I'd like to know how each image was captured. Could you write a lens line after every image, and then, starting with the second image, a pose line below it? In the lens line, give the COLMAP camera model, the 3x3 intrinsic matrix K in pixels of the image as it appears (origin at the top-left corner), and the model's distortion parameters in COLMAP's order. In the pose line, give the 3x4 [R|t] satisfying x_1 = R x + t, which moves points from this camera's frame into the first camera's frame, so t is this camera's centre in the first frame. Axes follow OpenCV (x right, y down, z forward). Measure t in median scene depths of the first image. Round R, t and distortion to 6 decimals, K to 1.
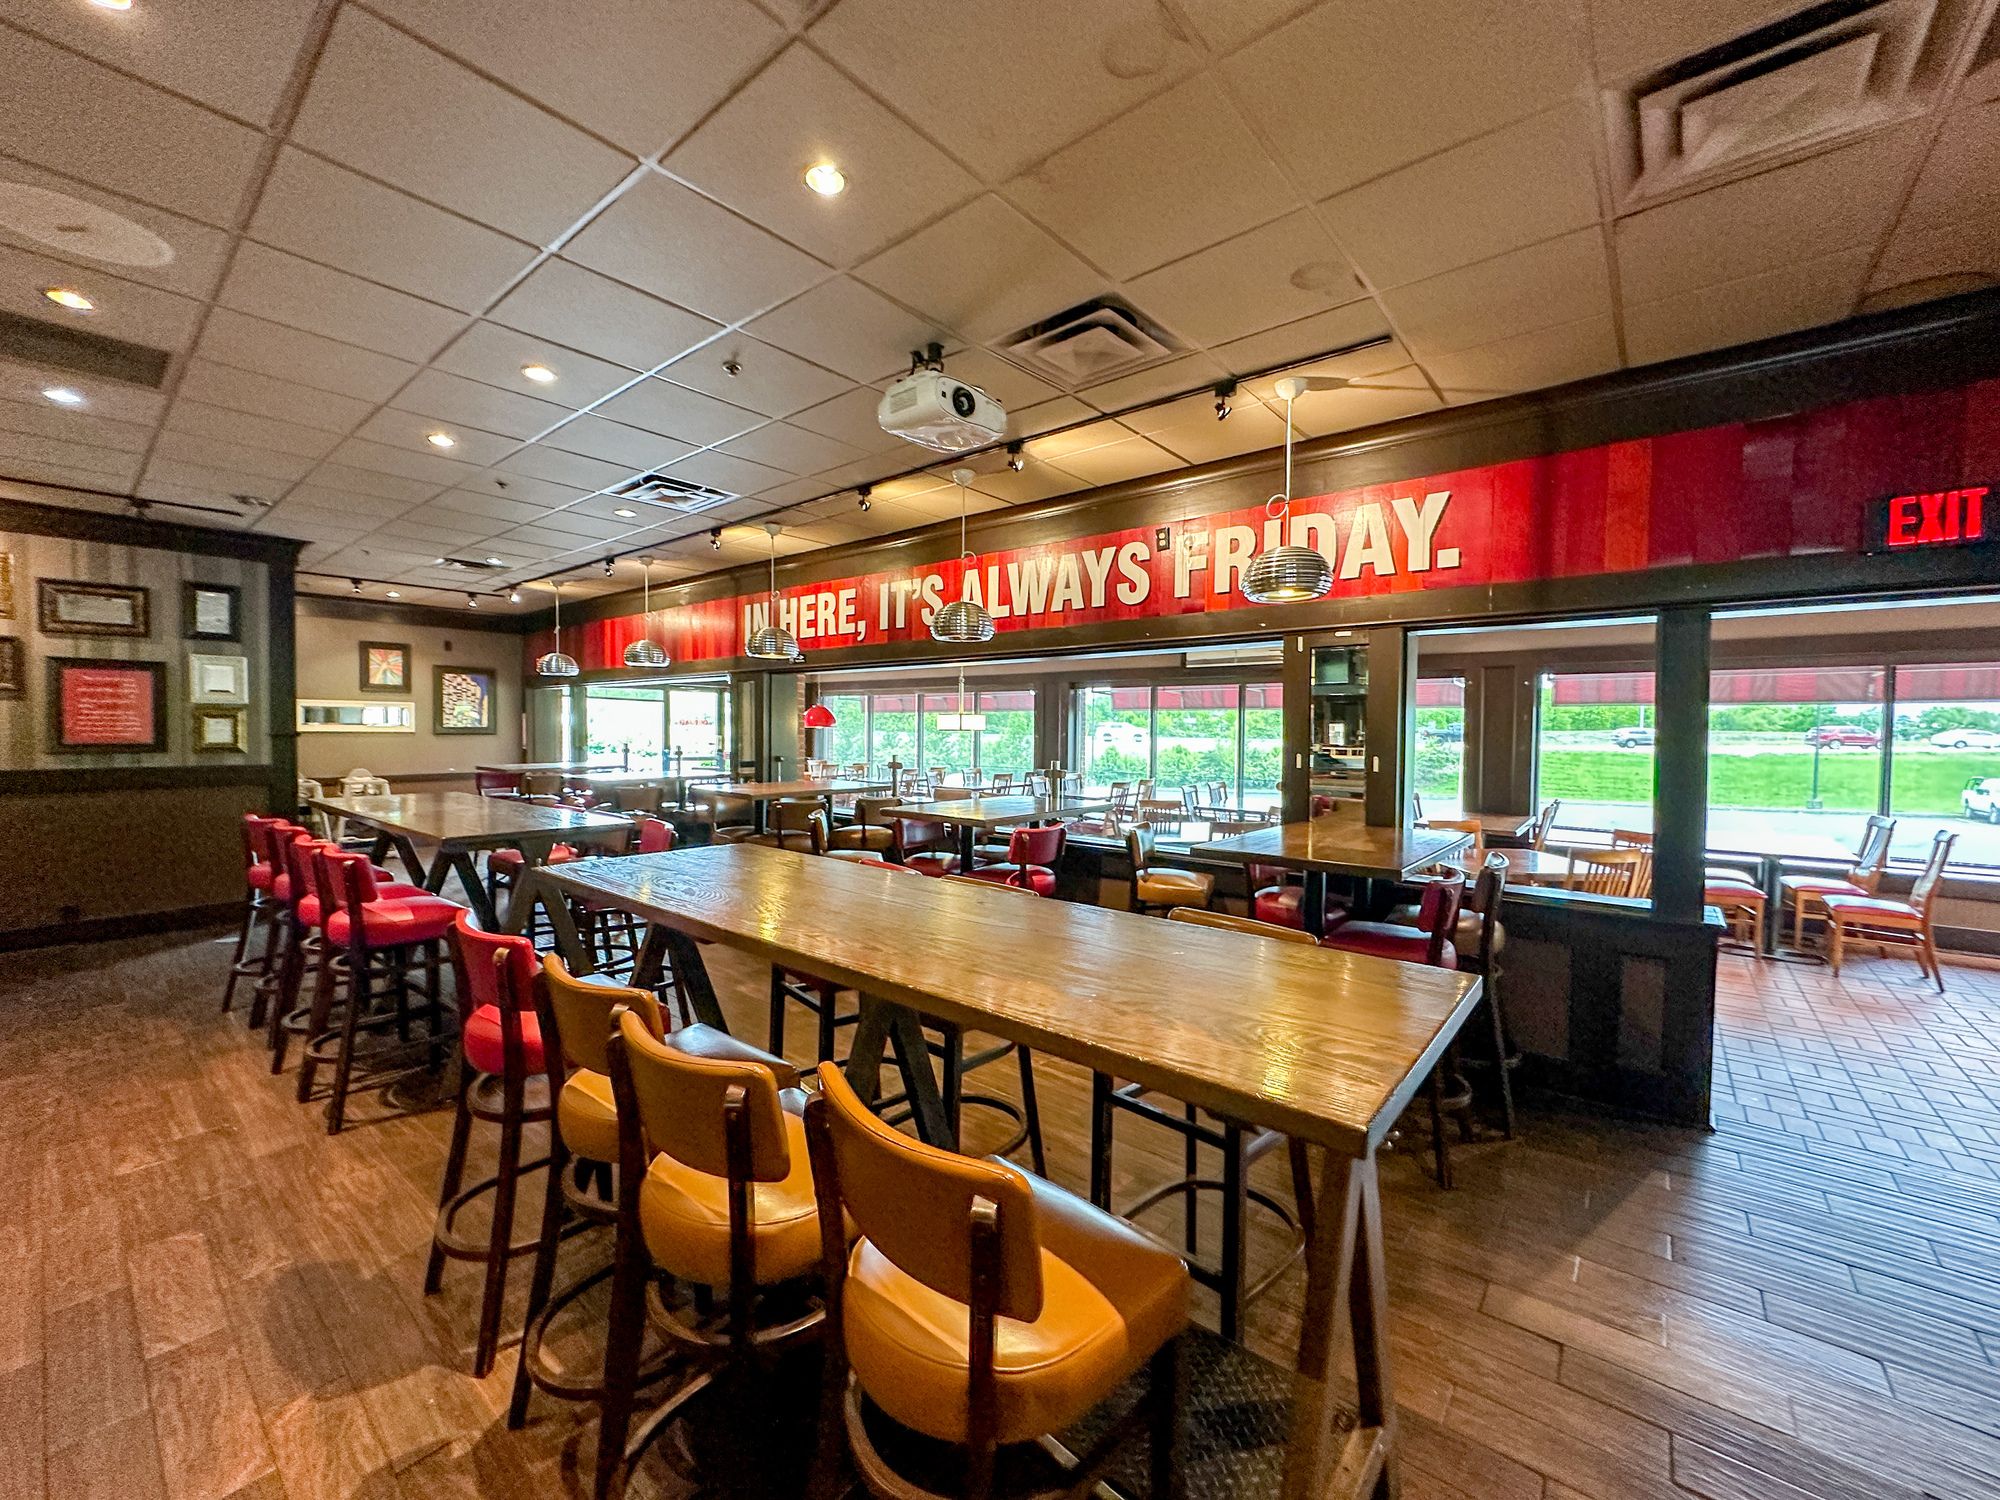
lens RADIAL K [[791.3, 0, 1000.0], [0, 791.3, 750.0], [0, 0, 1]] dist [0.002042, 0.000082]
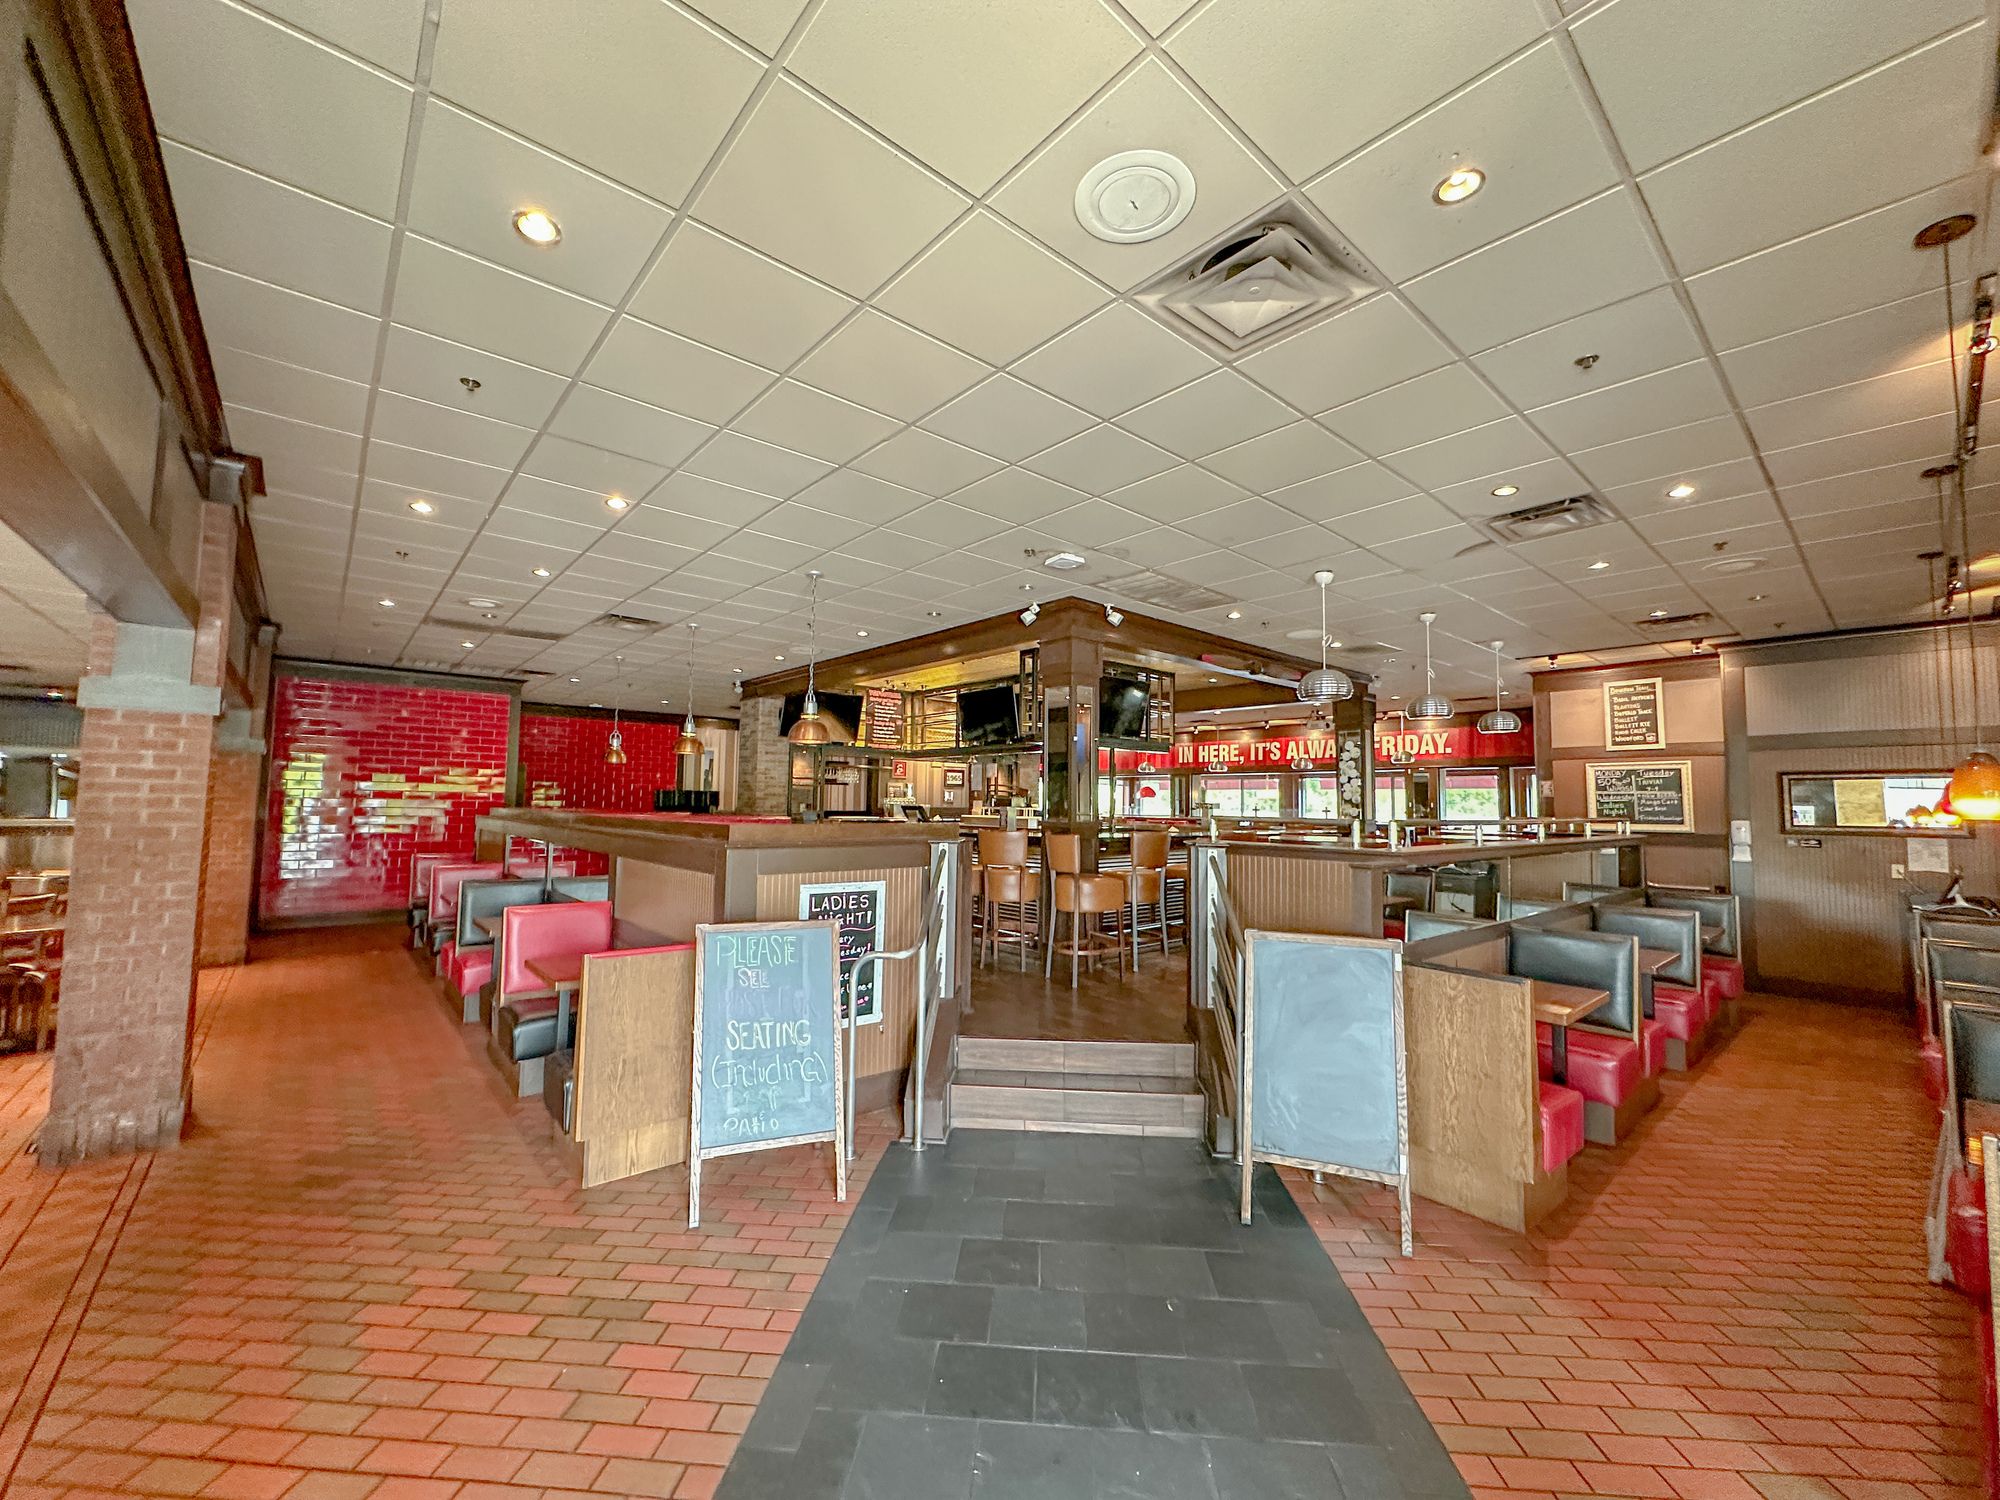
lens RADIAL K [[791.3, 0, 1000.0], [0, 791.3, 750.0], [0, 0, 1]] dist [0.002042, 0.000082]
pose [[0.987454, -0.003218, -0.157874, -0.658792], [-0.012923, 0.994792, -0.101106, 0.116999], [0.157377, 0.101878, 0.982270, -2.098926]]
